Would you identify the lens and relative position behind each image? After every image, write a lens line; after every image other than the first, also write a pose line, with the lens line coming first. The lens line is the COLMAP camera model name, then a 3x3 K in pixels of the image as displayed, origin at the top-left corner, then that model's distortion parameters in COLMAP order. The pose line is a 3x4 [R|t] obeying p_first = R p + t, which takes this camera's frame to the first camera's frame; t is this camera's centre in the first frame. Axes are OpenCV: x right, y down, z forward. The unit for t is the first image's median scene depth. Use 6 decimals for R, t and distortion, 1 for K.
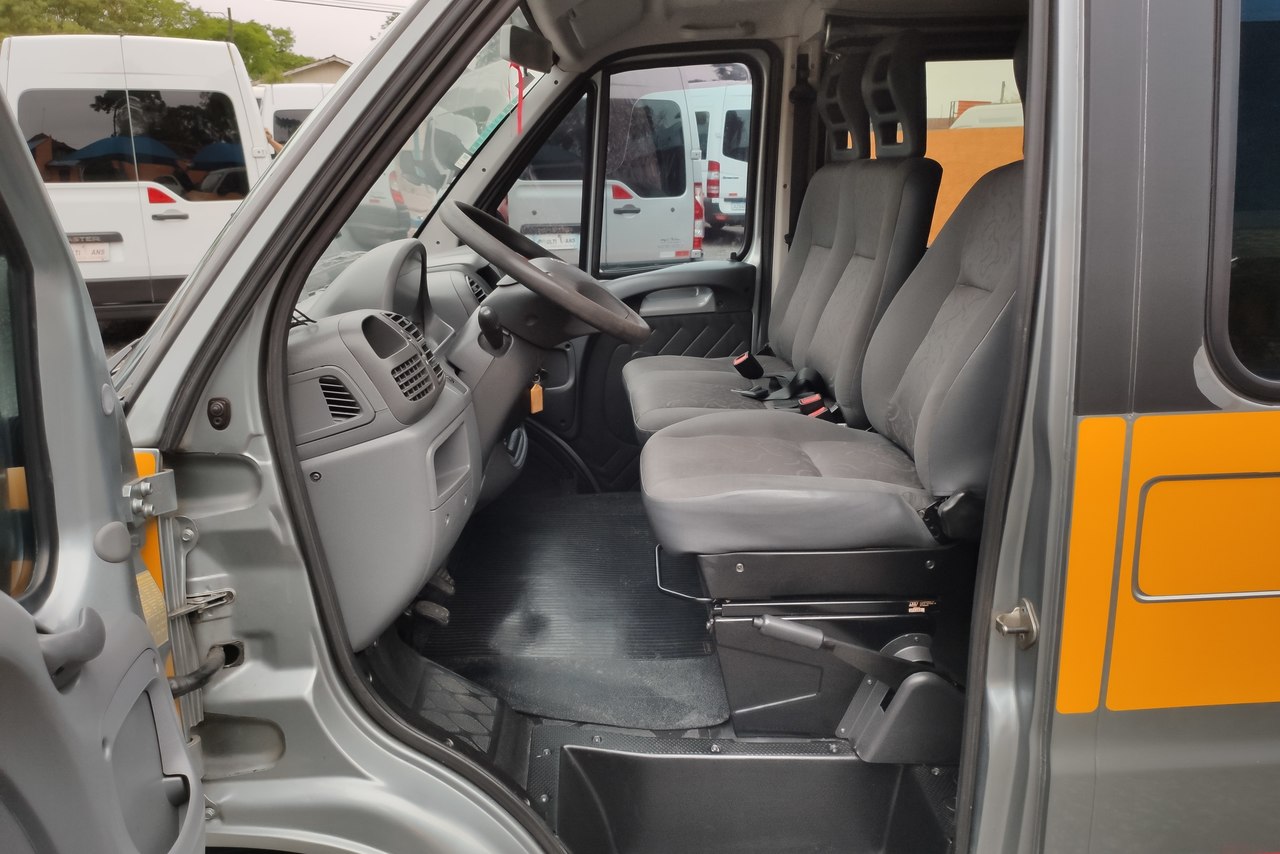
lens RADIAL K [[968.5, 0, 640.0], [0, 968.5, 427.0], [0, 0, 1]] dist [0.081384, -0.140017]
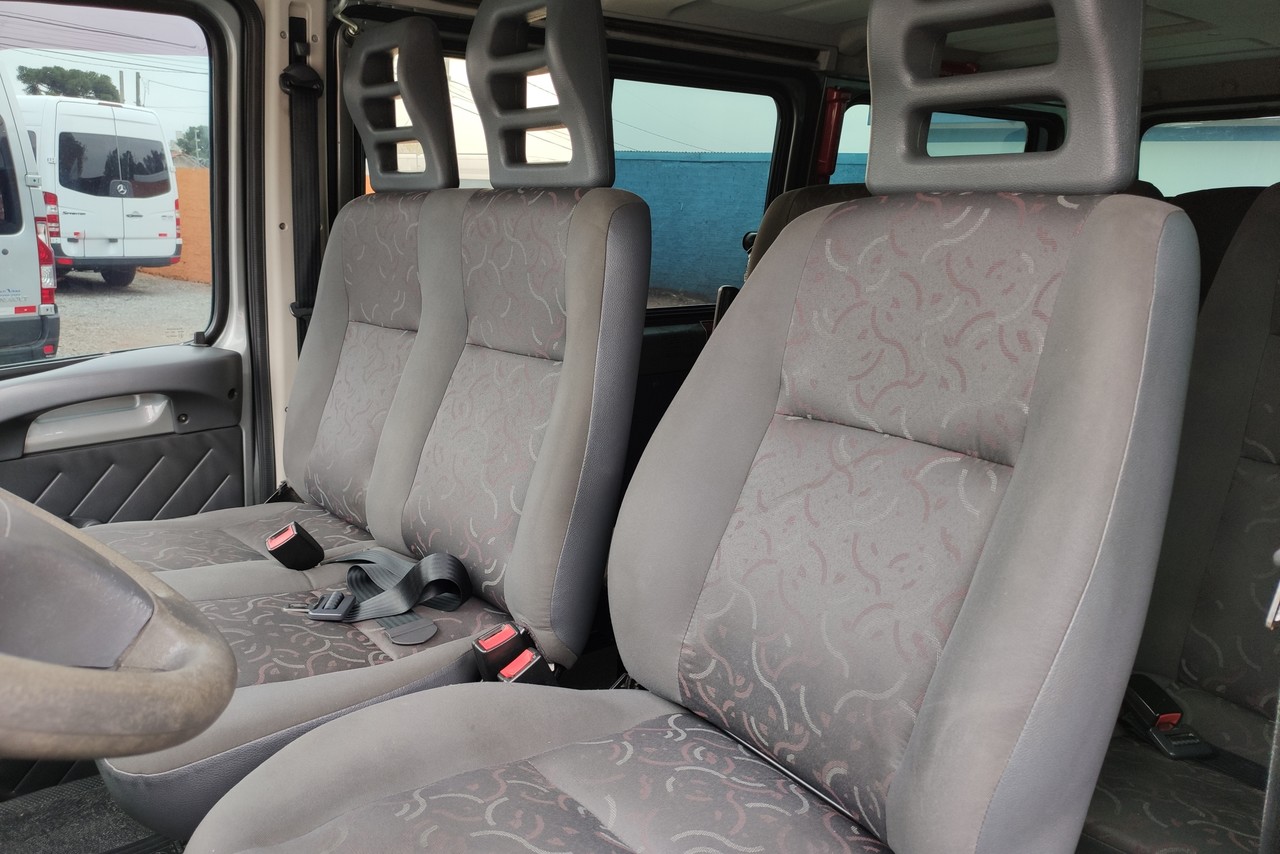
lens RADIAL K [[968.5, 0, 640.0], [0, 968.5, 427.0], [0, 0, 1]] dist [0.081384, -0.140017]
pose [[0.814167, -0.084278, 0.574481, -0.033488], [0.110368, 0.993834, -0.010617, -0.084670], [-0.570044, 0.072048, 0.818449, 0.355505]]
